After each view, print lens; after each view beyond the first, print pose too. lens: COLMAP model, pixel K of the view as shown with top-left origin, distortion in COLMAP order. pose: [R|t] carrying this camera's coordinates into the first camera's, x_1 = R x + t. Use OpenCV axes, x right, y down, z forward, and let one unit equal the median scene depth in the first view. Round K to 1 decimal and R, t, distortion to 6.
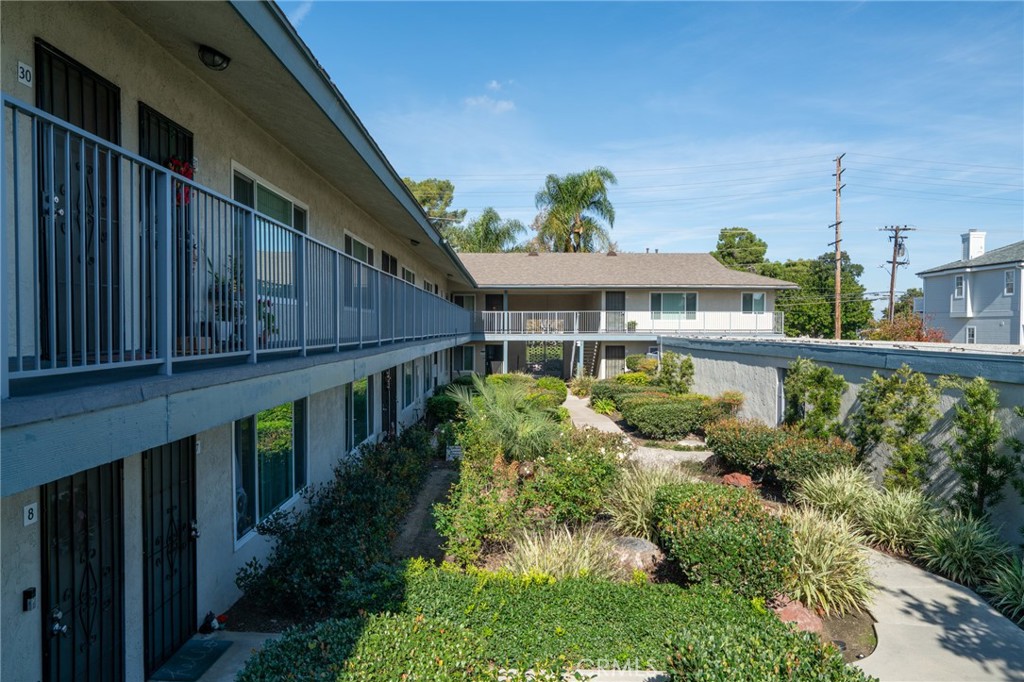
lens RADIAL K [[710.1, 0, 513.3], [0, 710.1, 343.9], [0, 0, 1]] dist [0.055370, 0.000249]
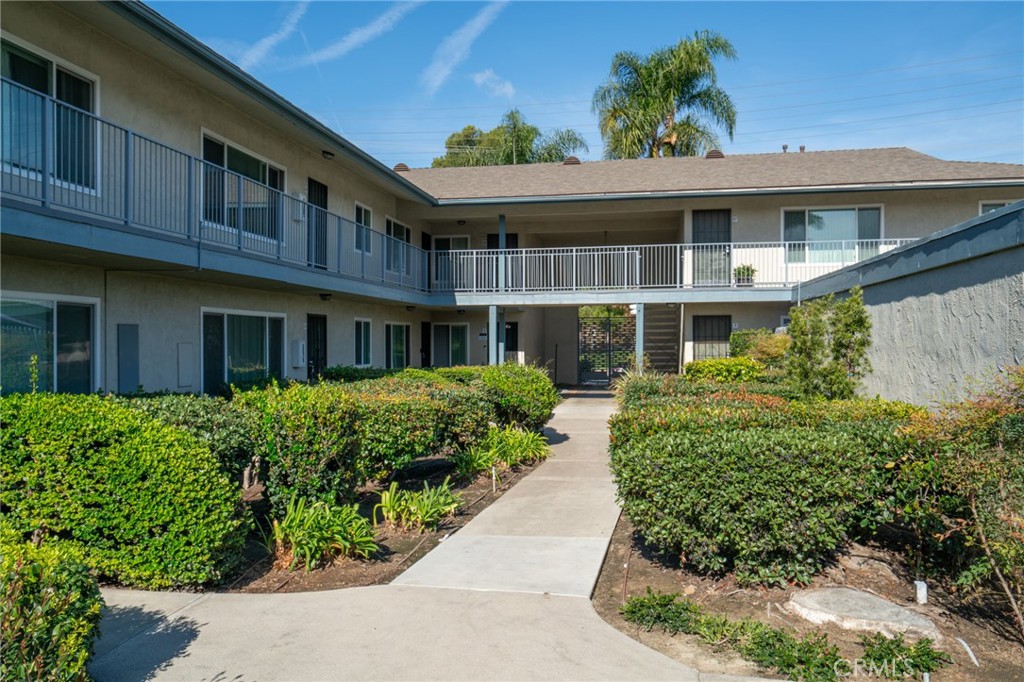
lens RADIAL K [[800.0, 0, 512.0], [0, 800.0, 342.2], [0, 0, 1]] dist [-0.006191, 0.004924]
pose [[0.982829, -0.006241, -0.184416, 0.108618], [0.001965, 0.999725, -0.023363, 0.035458], [0.184511, 0.022599, 0.982571, 0.413880]]
